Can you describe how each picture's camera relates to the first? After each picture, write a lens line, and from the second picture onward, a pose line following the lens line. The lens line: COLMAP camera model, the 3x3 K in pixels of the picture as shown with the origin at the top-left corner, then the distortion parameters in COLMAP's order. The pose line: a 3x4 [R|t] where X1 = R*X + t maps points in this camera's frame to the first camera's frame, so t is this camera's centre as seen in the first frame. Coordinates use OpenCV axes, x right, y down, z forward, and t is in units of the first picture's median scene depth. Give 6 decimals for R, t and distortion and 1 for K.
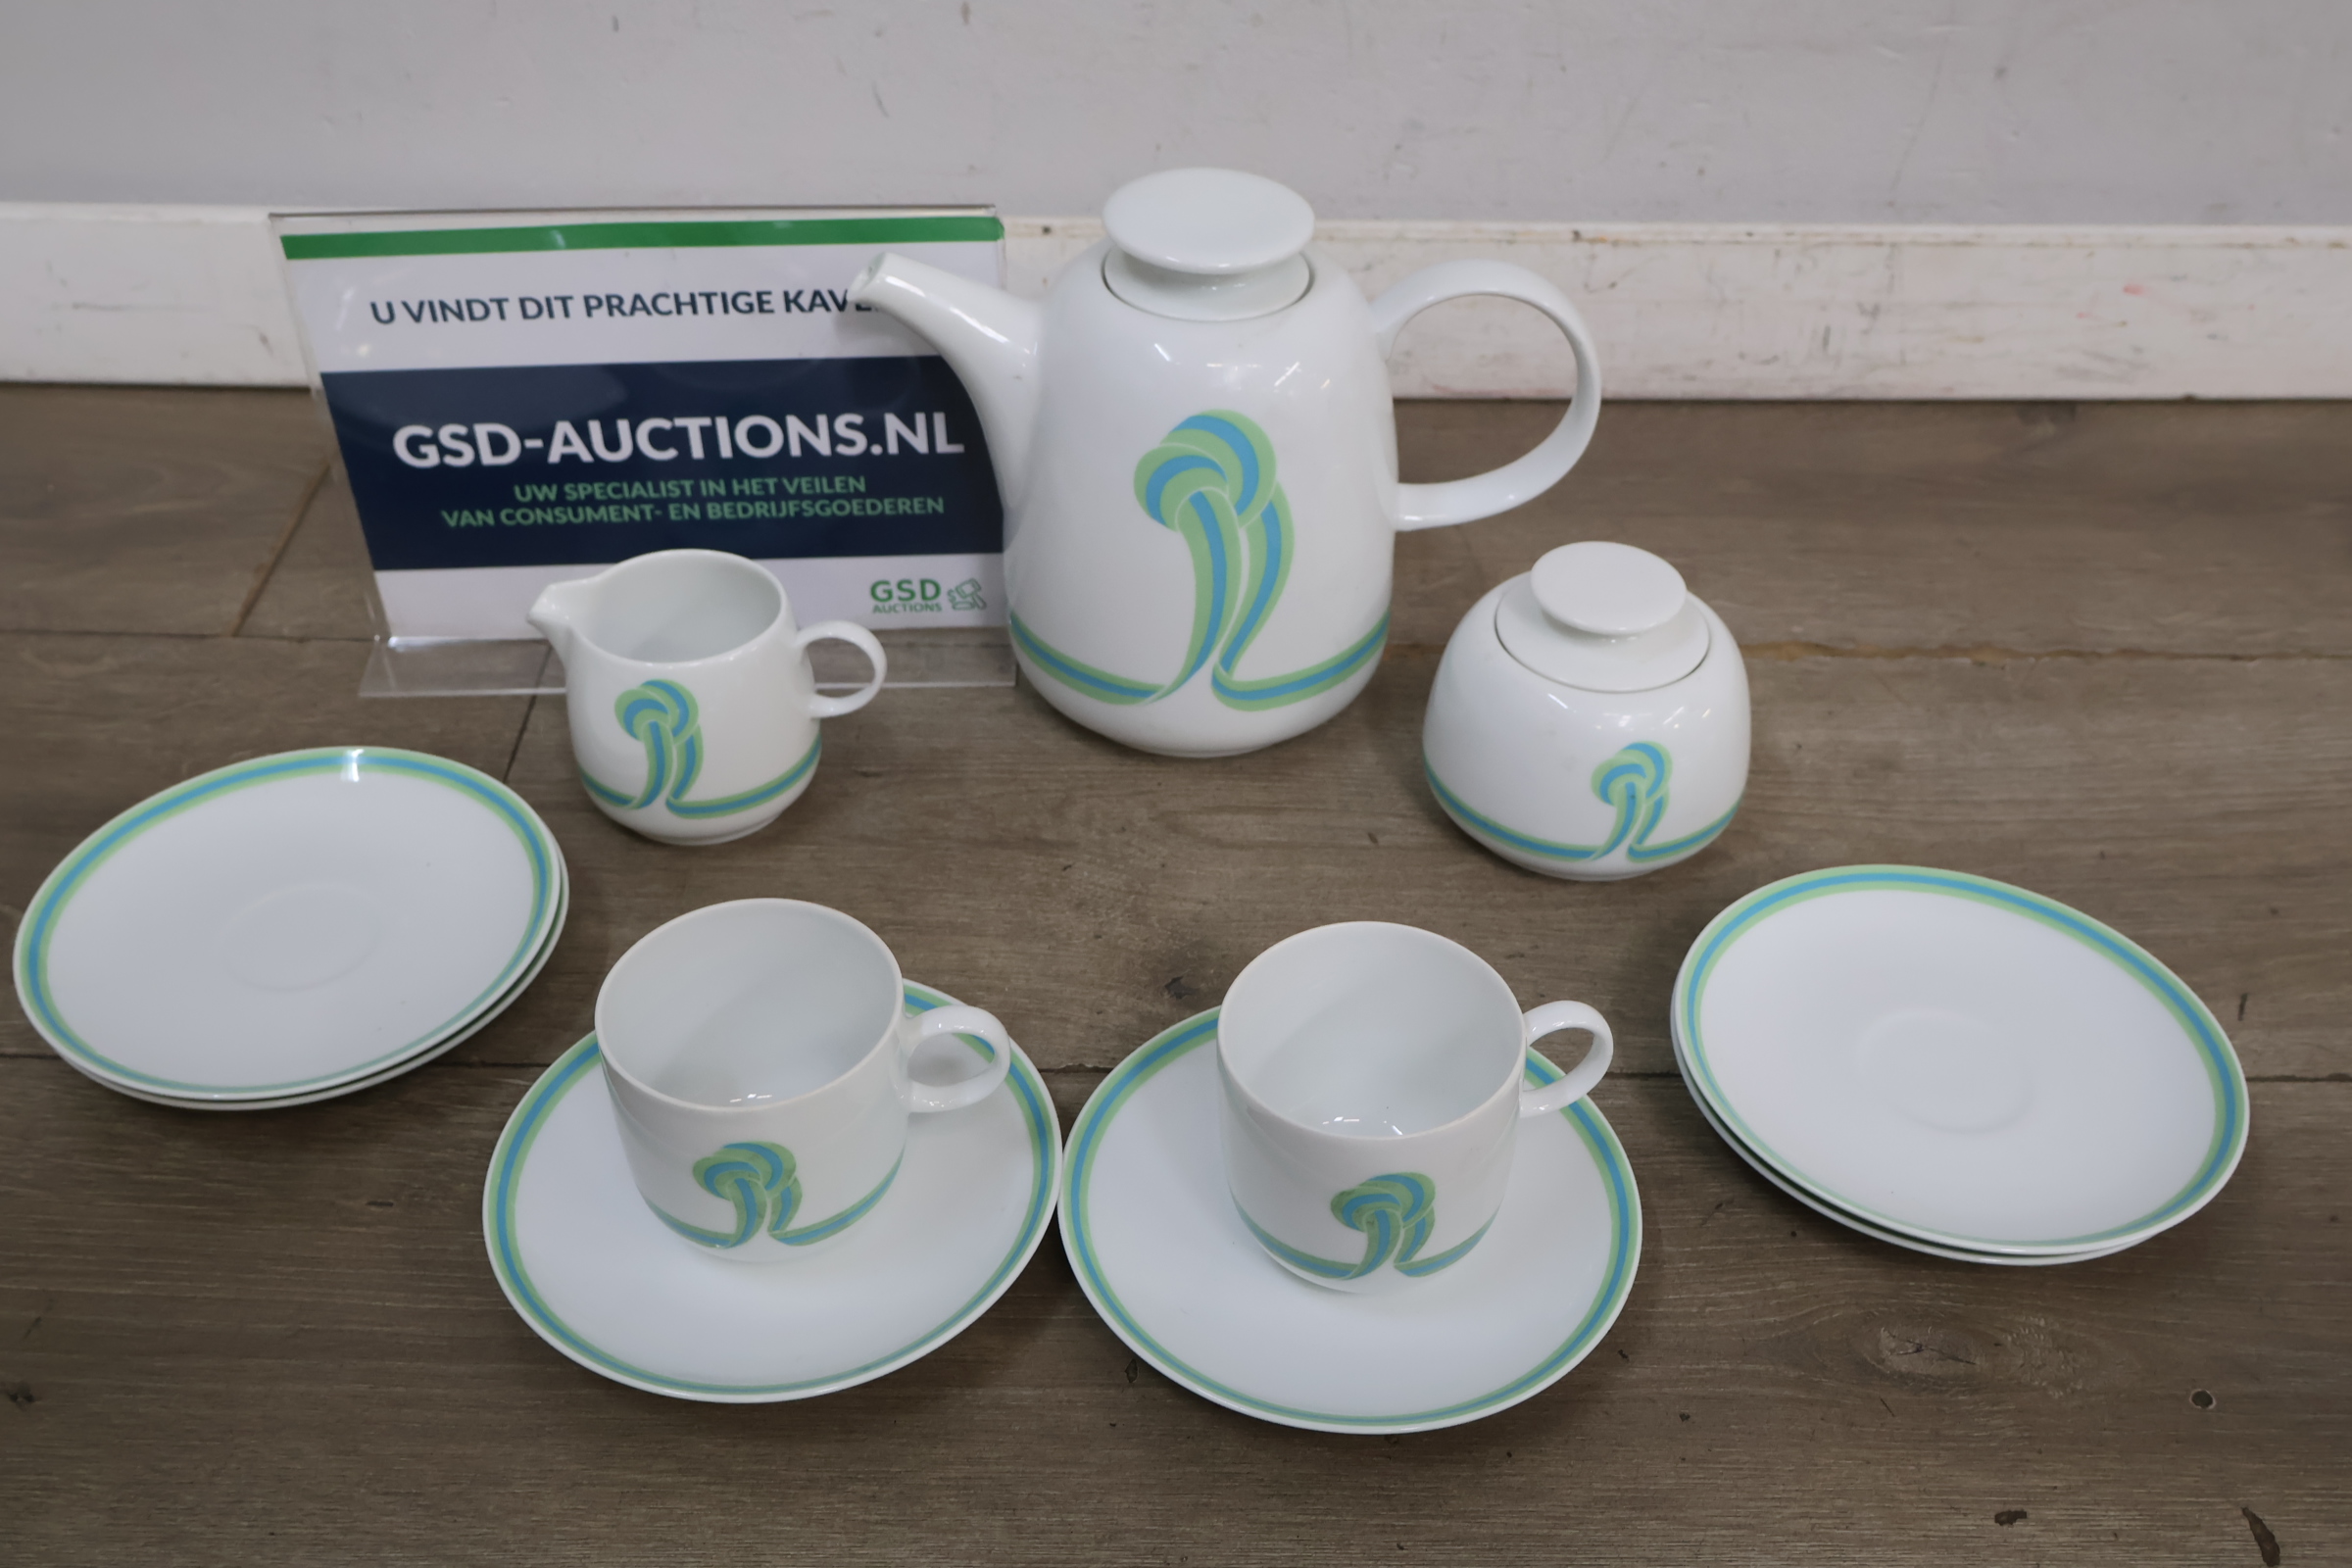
lens RADIAL K [[2342.2, 0, 1181.1], [0, 2342.2, 801.2], [0, 0, 1]] dist [0.005244, 0.000000]
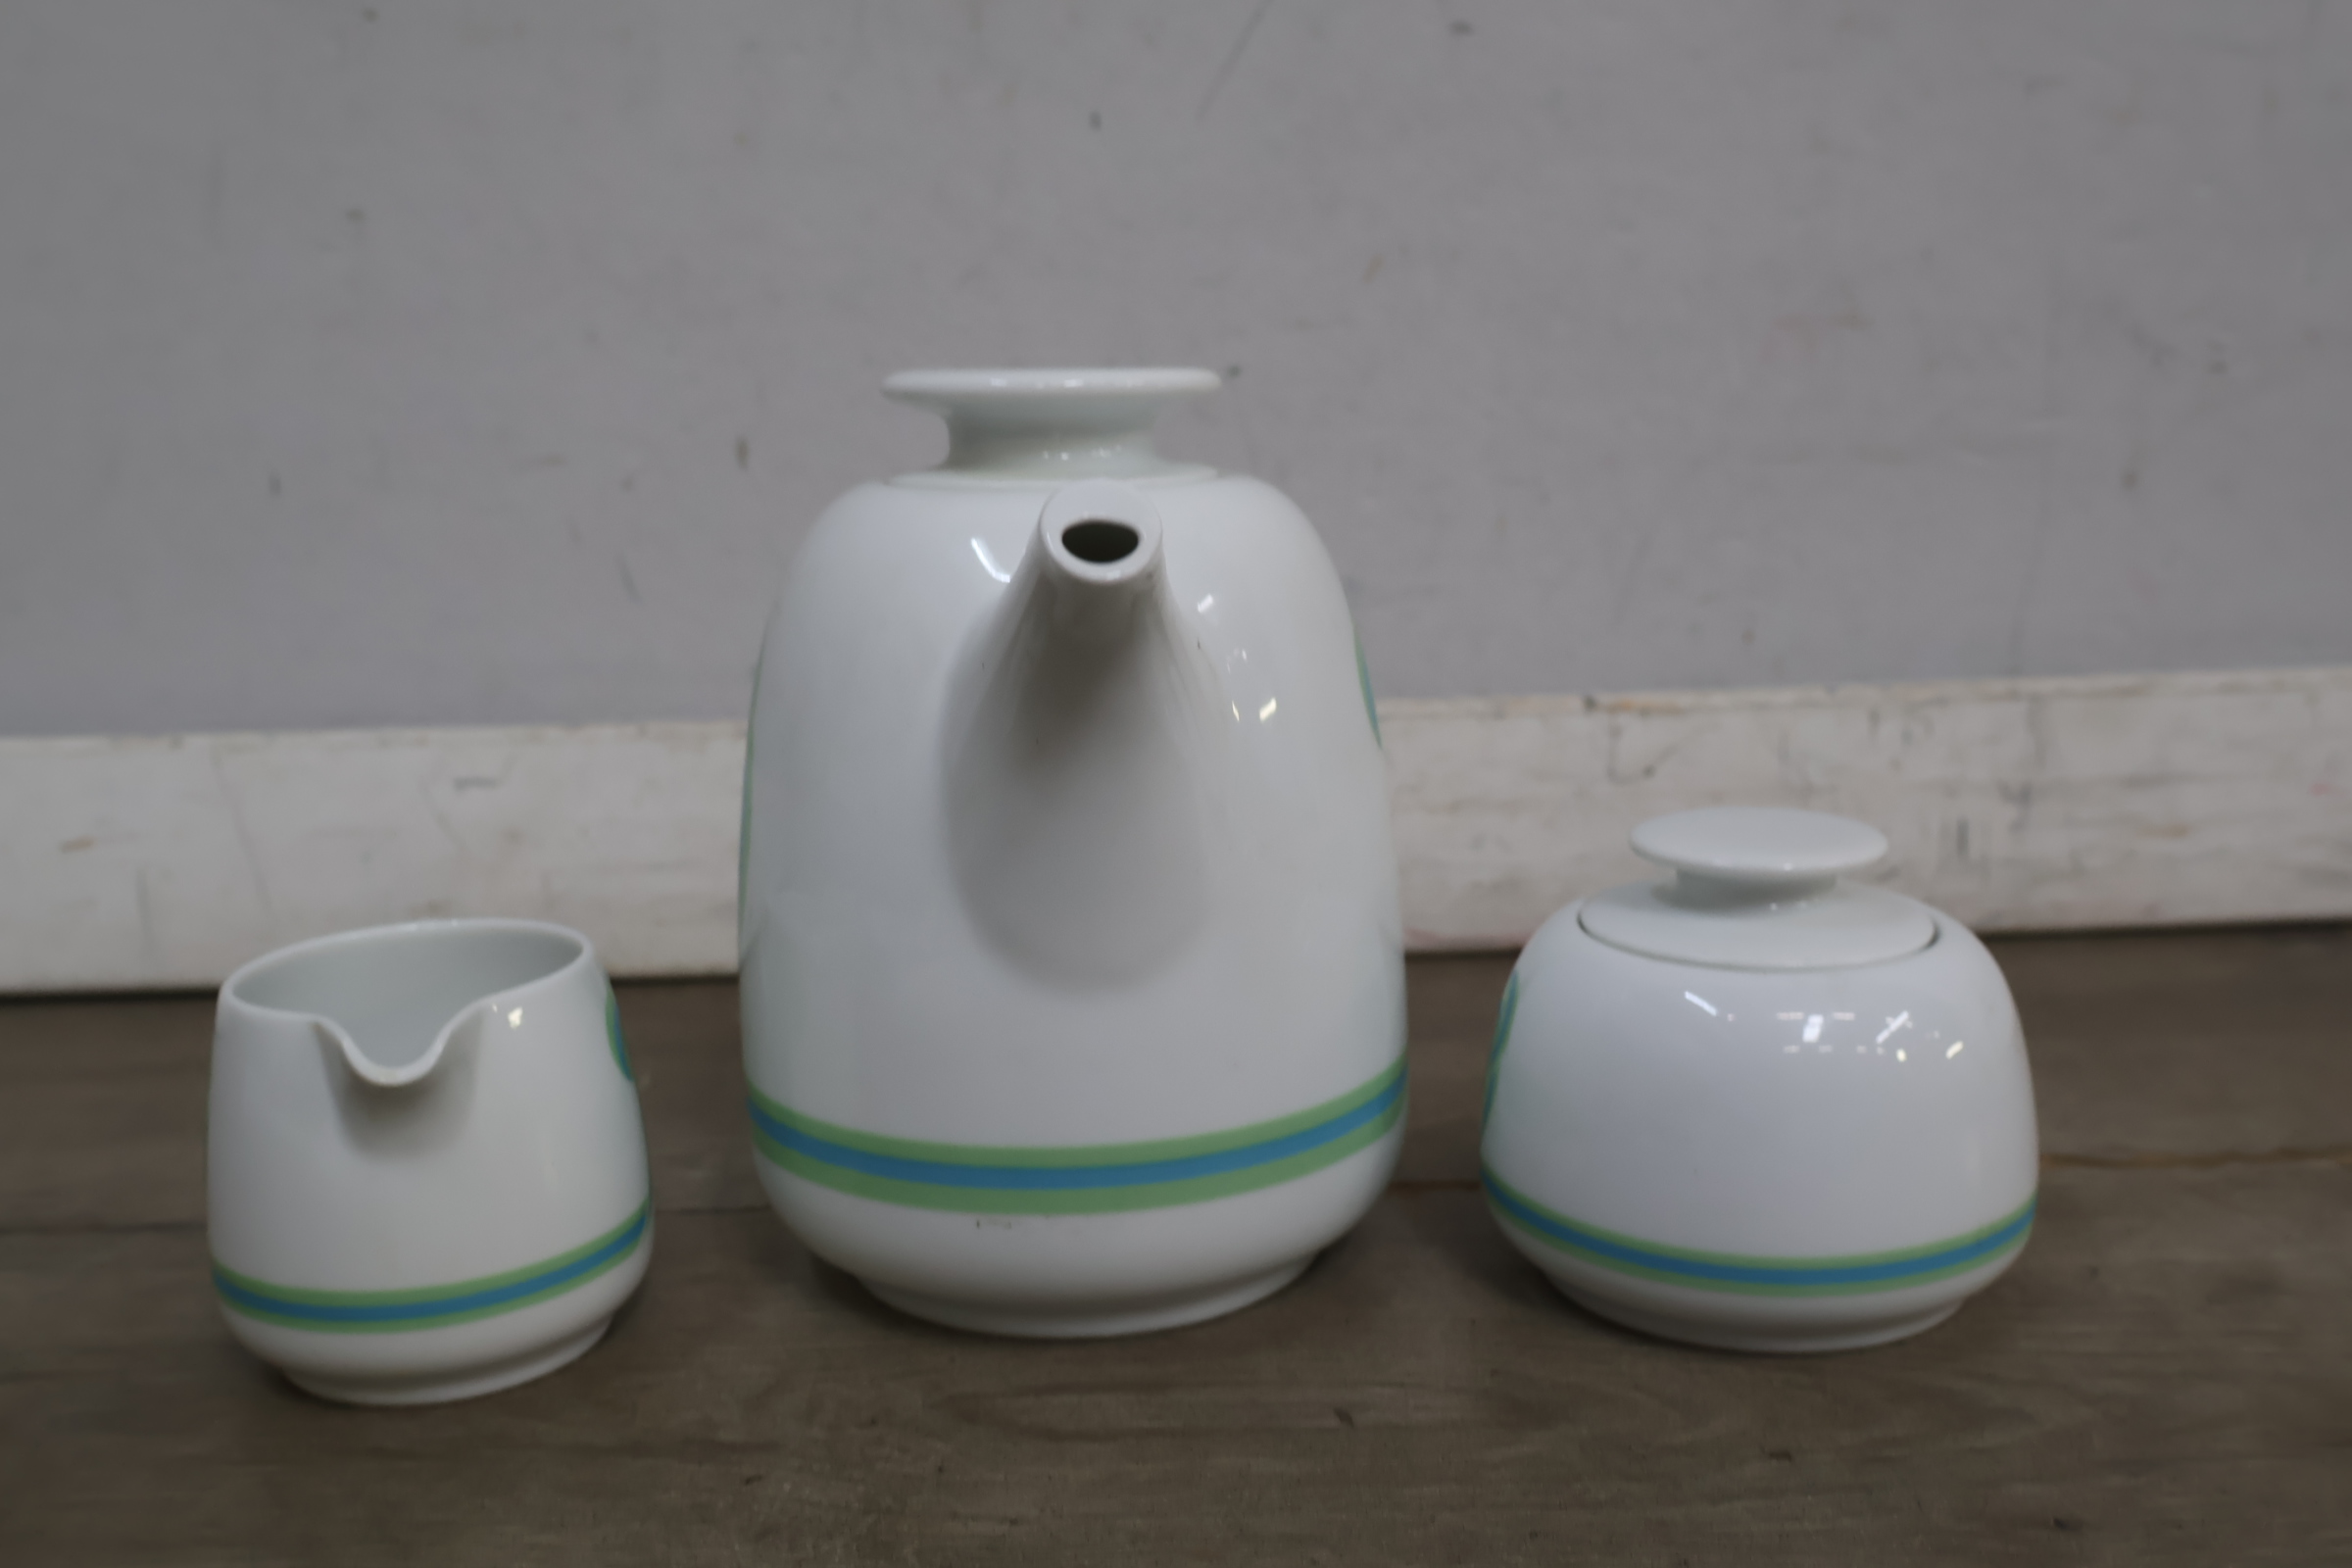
lens RADIAL K [[2342.2, 0, 1175.7], [0, 2342.2, 766.8], [0, 0, 1]] dist [0.005244, 0.000000]
pose [[0.999135, -0.041458, 0.003317, 0.046991], [0.038031, 0.878418, -0.476378, 0.134060], [0.016836, 0.476092, 0.879234, 0.452195]]
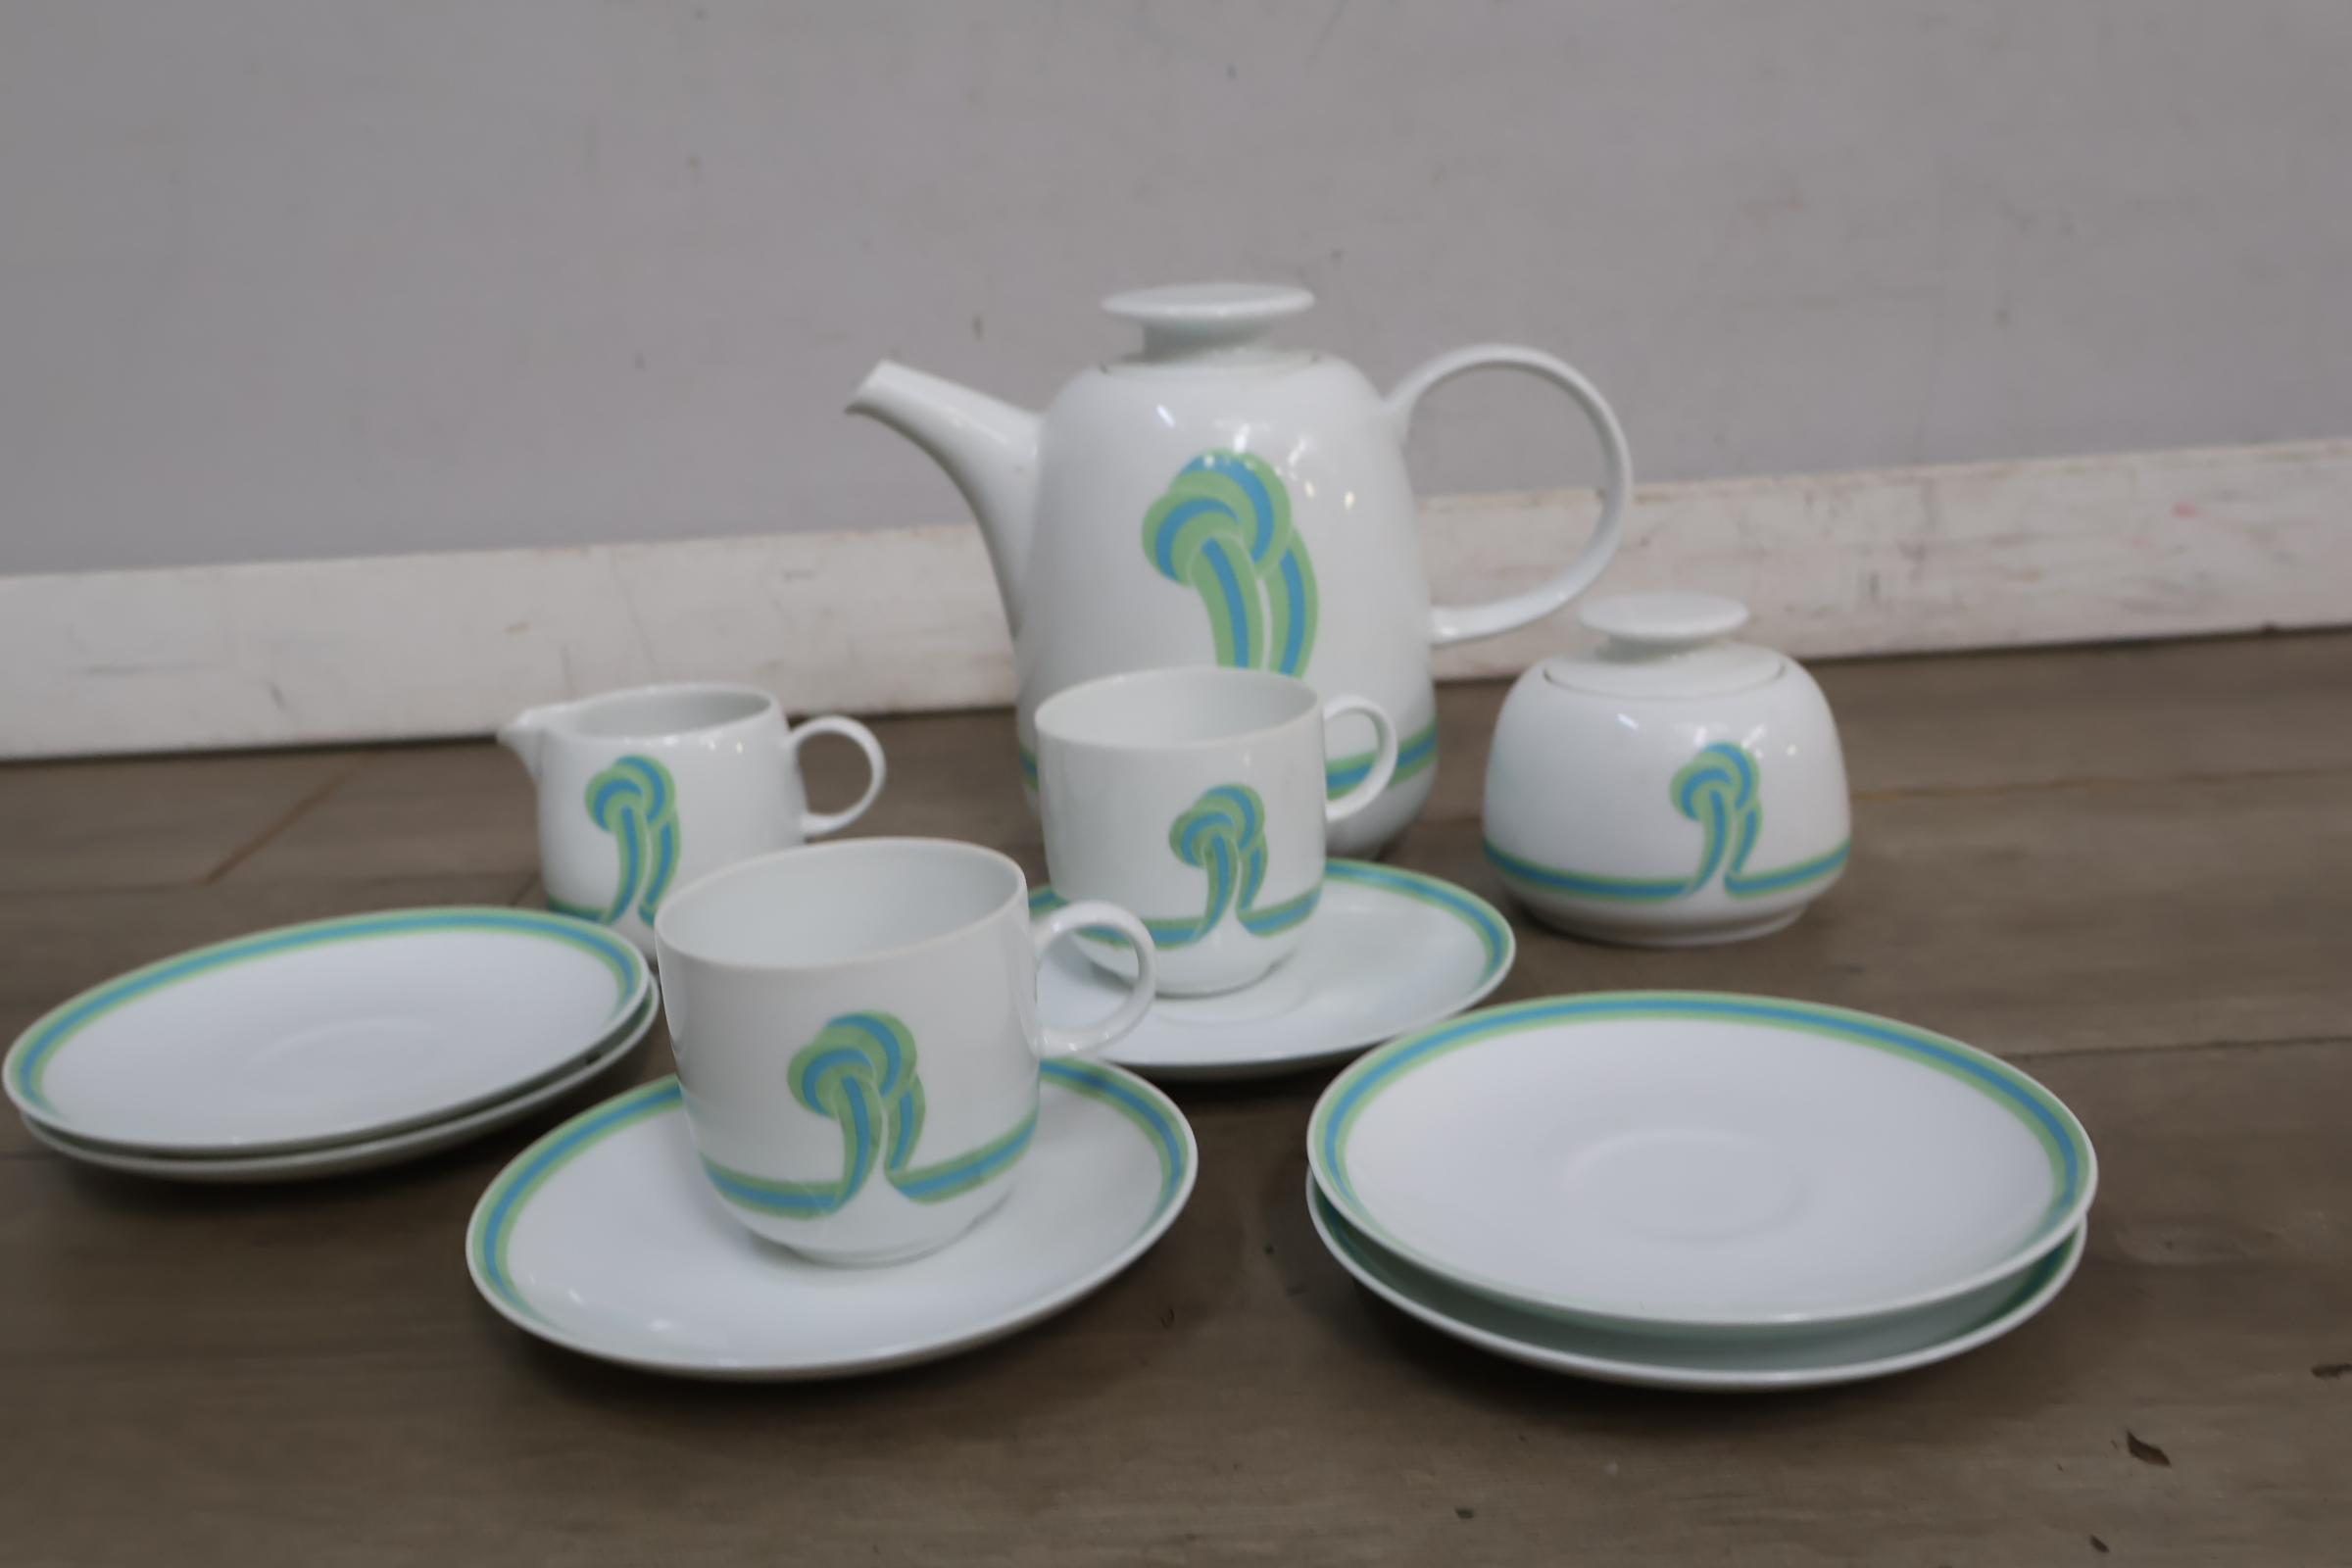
lens RADIAL K [[2342.2, 0, 1184.6], [0, 2342.2, 799.4], [0, 0, 1]] dist [0.005244, 0.000000]
pose [[0.997427, -0.067094, -0.025242, 0.012433], [0.052325, 0.922102, -0.383392, 0.293770], [0.048999, 0.381085, 0.923241, 0.156895]]
